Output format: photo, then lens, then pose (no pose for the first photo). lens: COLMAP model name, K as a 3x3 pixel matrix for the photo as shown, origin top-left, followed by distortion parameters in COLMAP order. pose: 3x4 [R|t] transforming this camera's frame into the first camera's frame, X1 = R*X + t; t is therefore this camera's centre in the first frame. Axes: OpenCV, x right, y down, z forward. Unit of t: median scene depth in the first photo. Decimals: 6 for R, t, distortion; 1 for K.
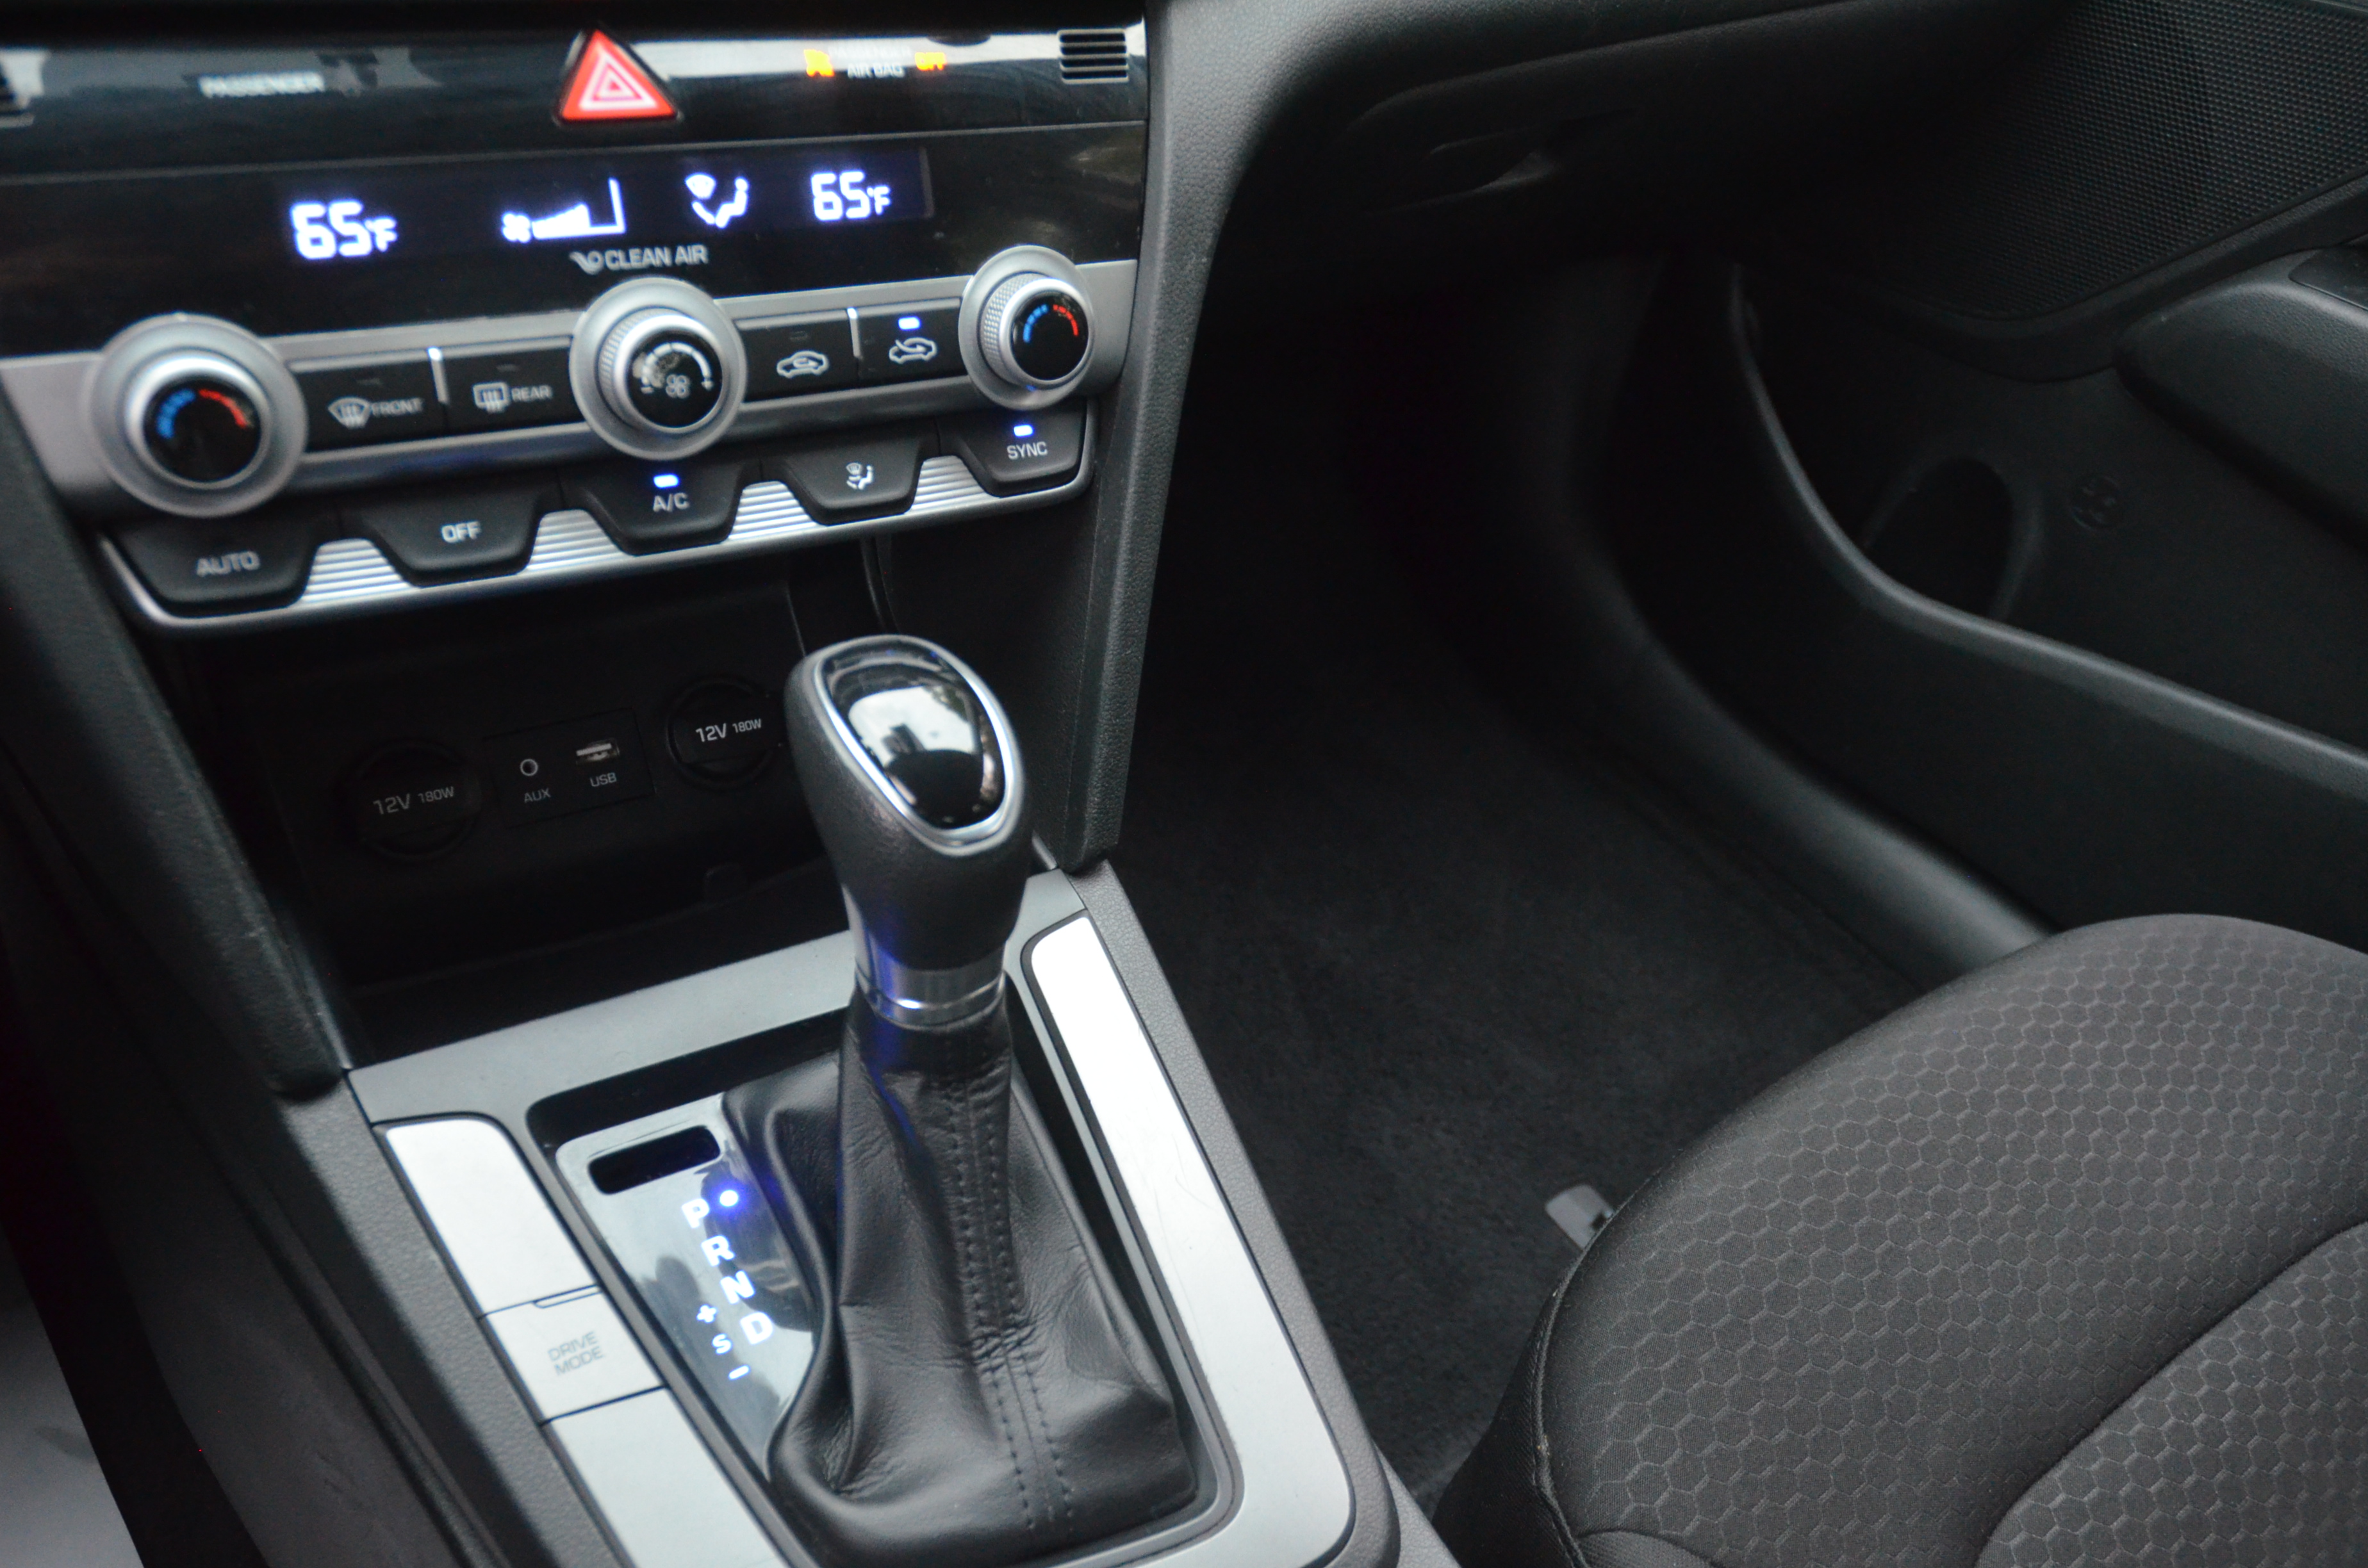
lens RADIAL K [[1874.8, 0, 1165.9], [0, 1874.8, 797.6], [0, 0, 1]] dist [0.003659, -0.002622]
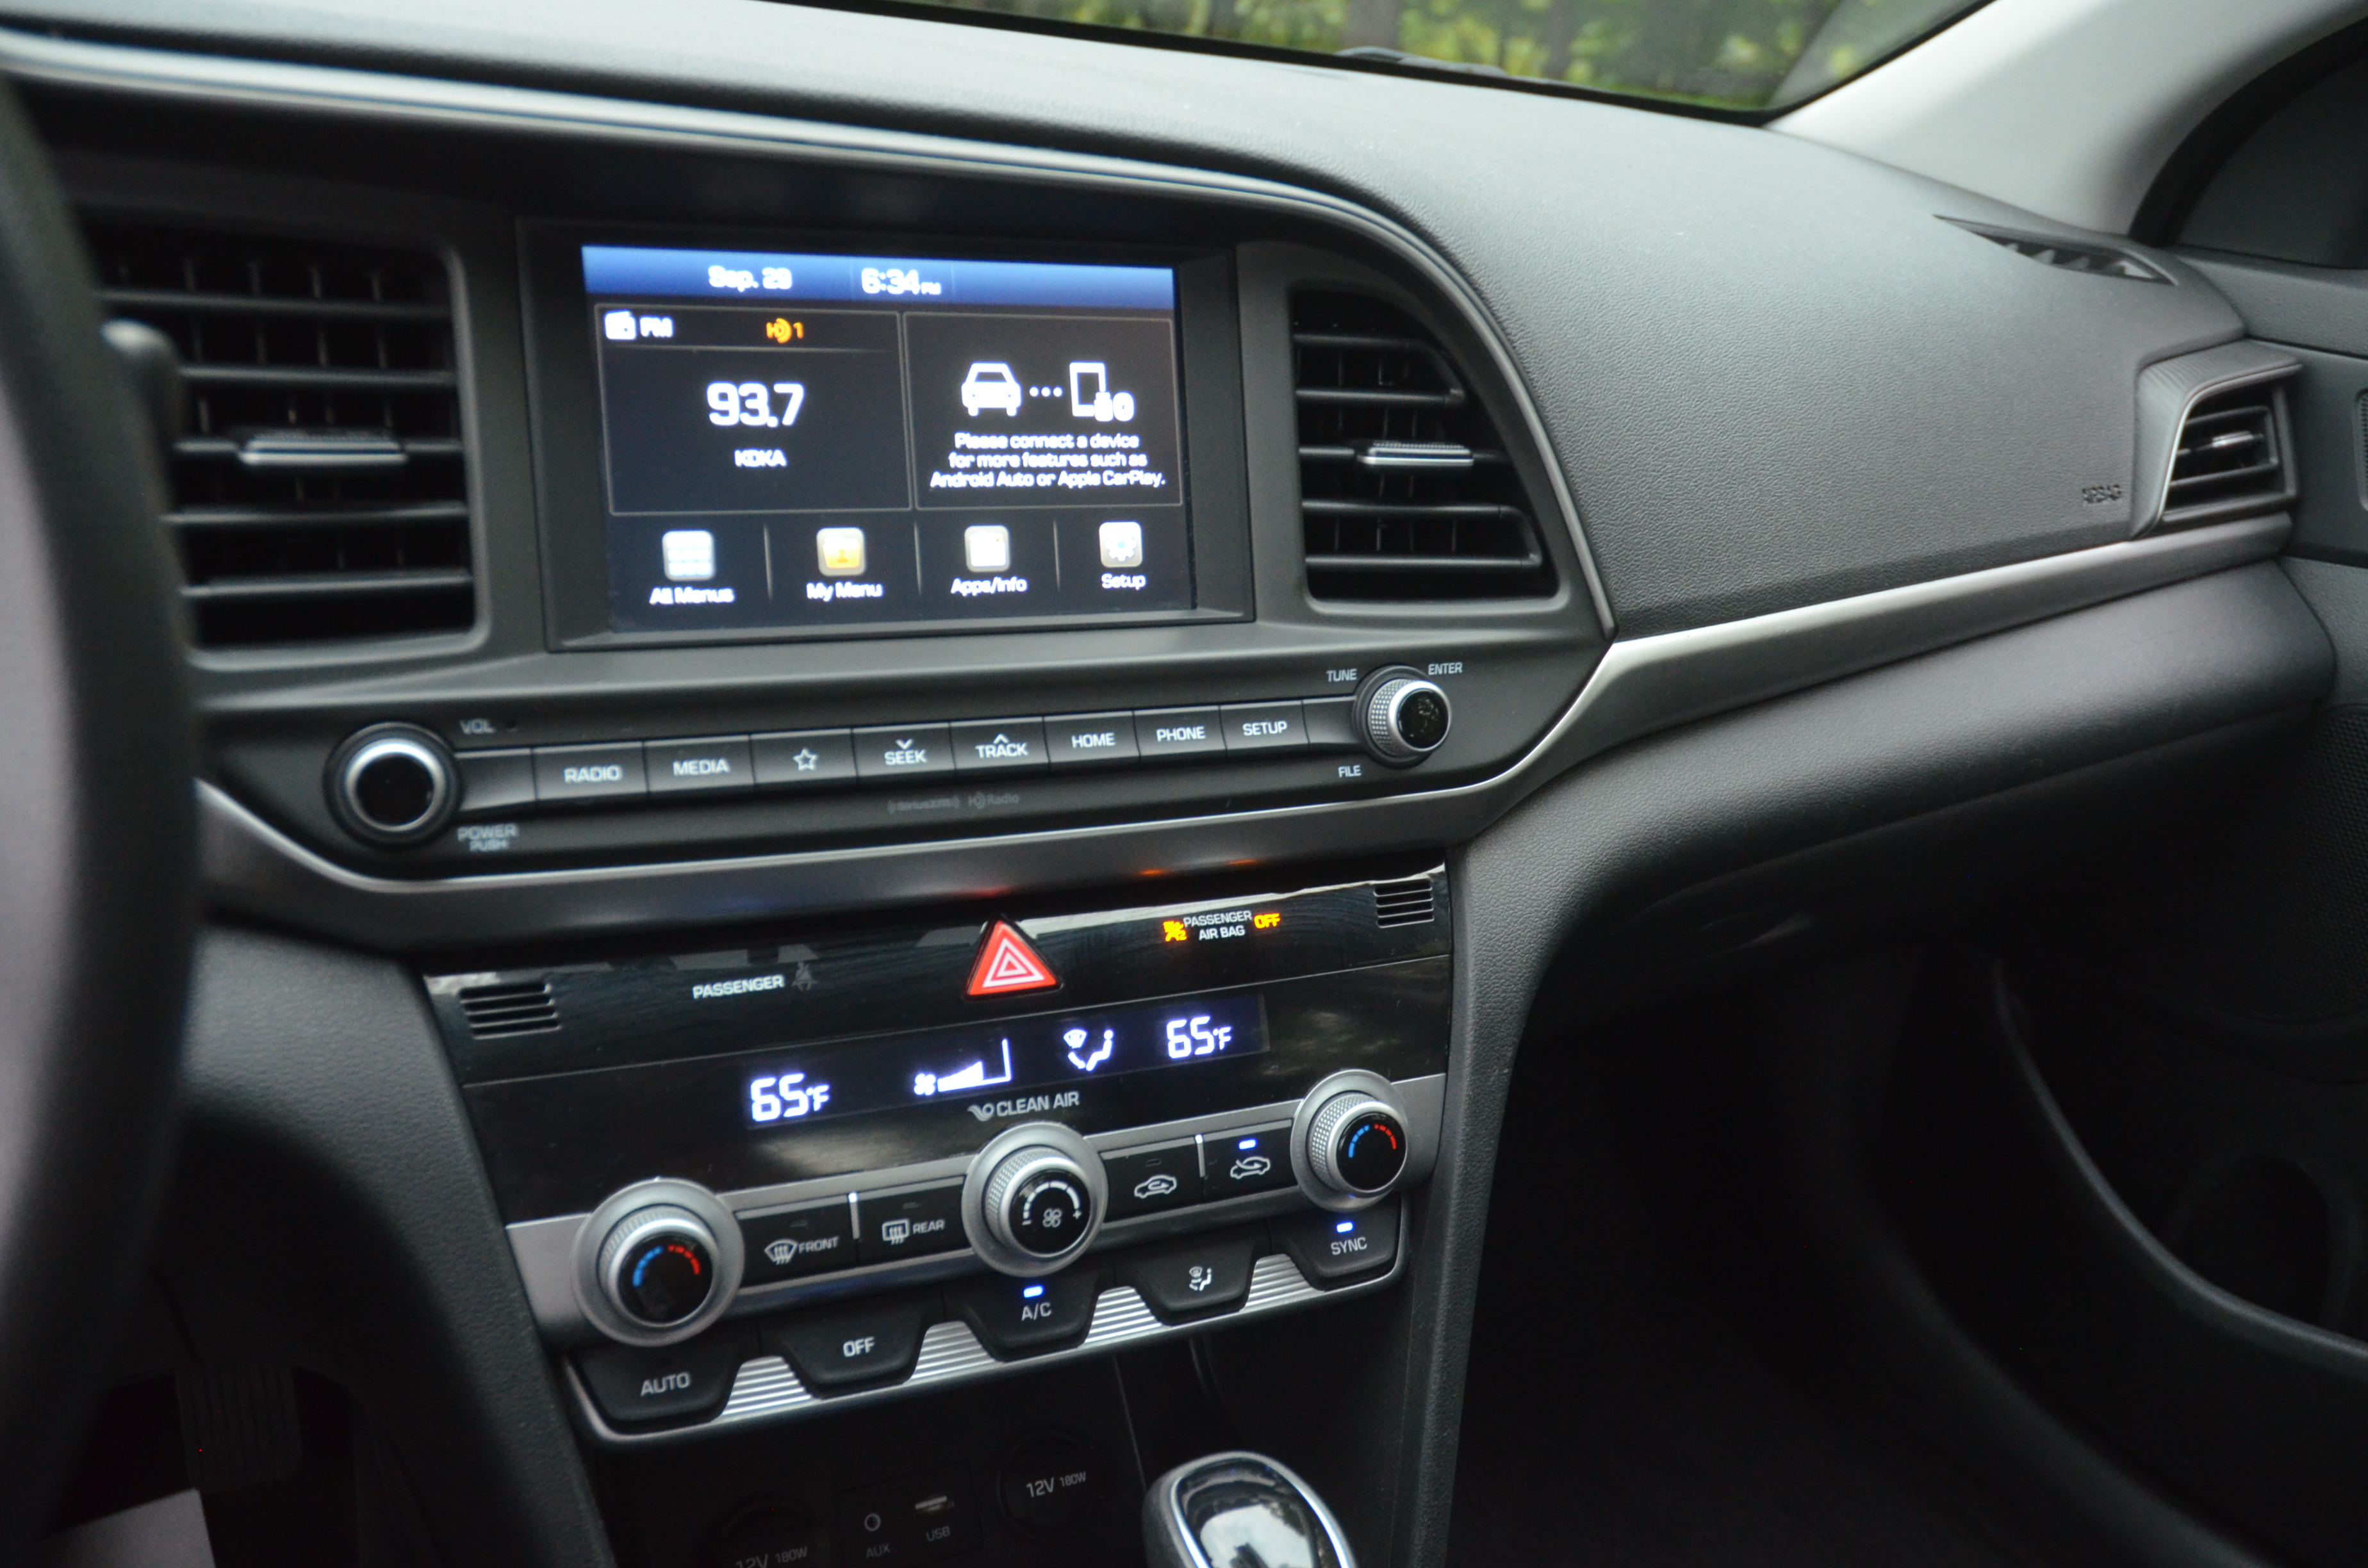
lens RADIAL K [[1874.8, 0, 1165.9], [0, 1874.8, 797.6], [0, 0, 1]] dist [0.003659, -0.002622]
pose [[0.991642, -0.024787, -0.126613, -0.038653], [-0.015432, 0.951536, -0.307151, -0.107233], [0.128090, 0.306538, 0.943201, -0.138562]]
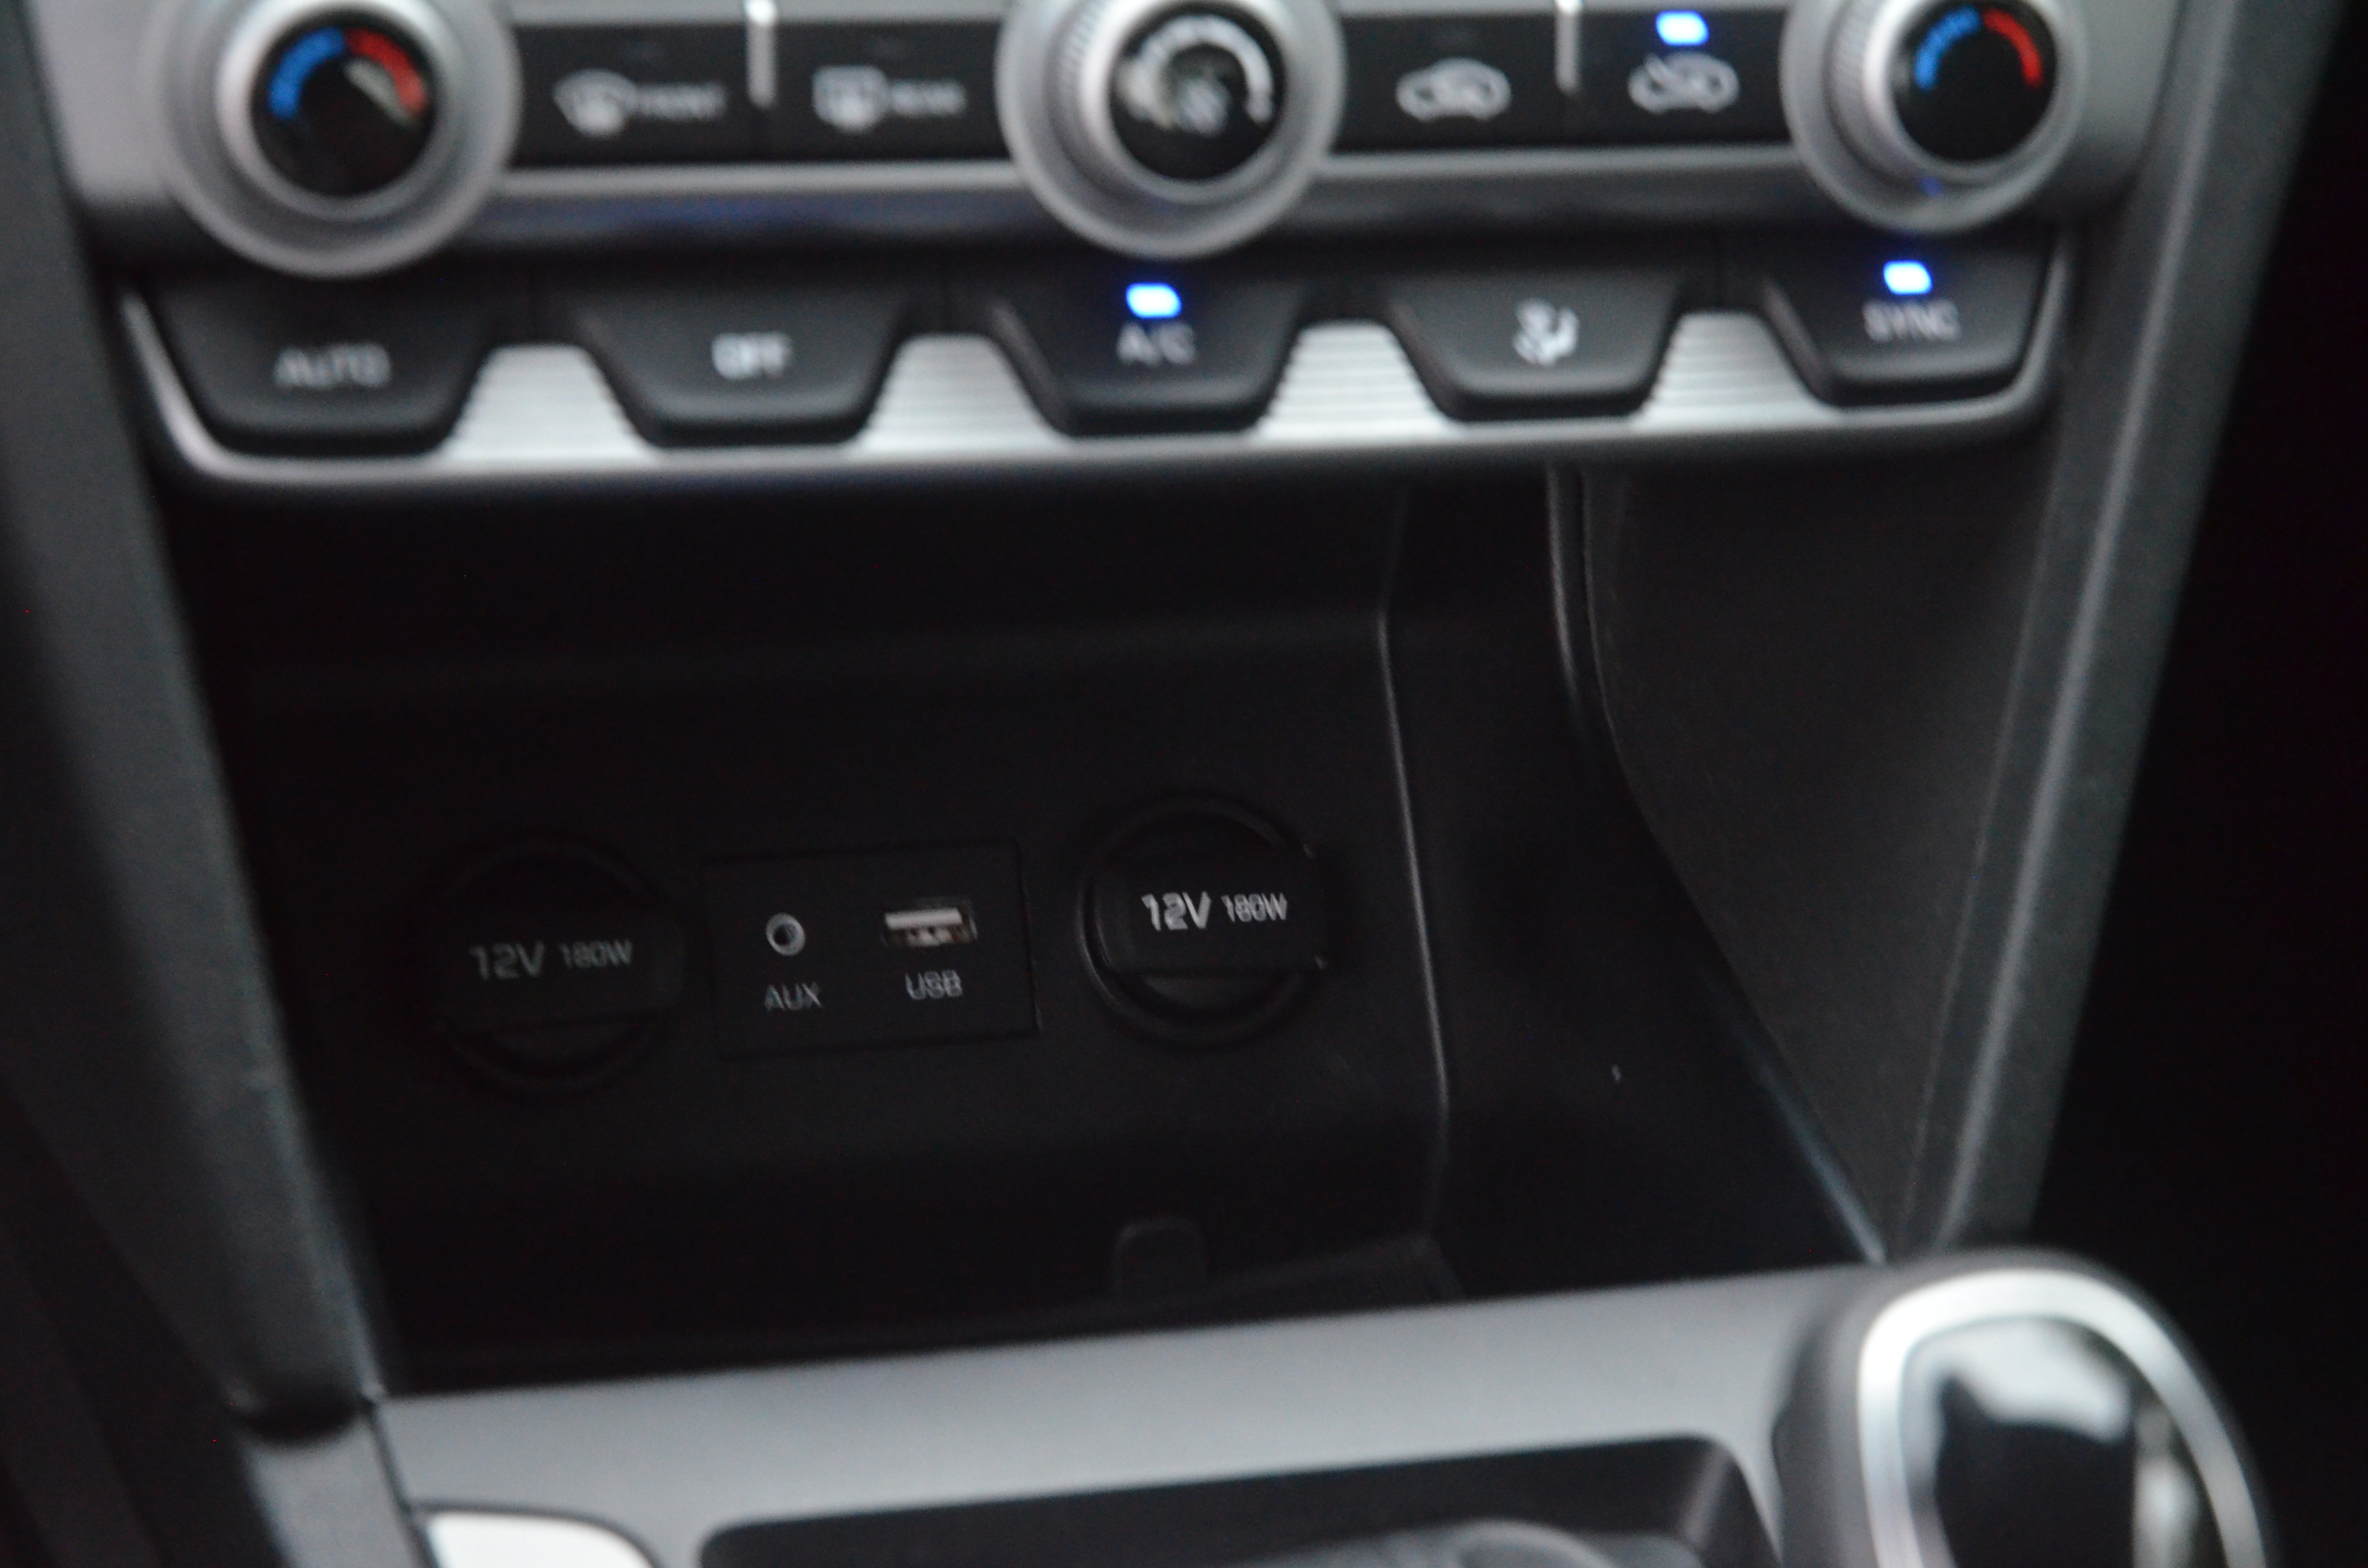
lens RADIAL K [[5544.1, 0, 1128.2], [0, 5544.1, 781.4], [0, 0, 1]] dist [-0.002050, -0.075648]
pose [[0.961424, 0.098840, -0.256699, 0.114969], [-0.136154, 0.981870, -0.131881, 0.149488], [0.239010, 0.161745, 0.957451, -0.381099]]
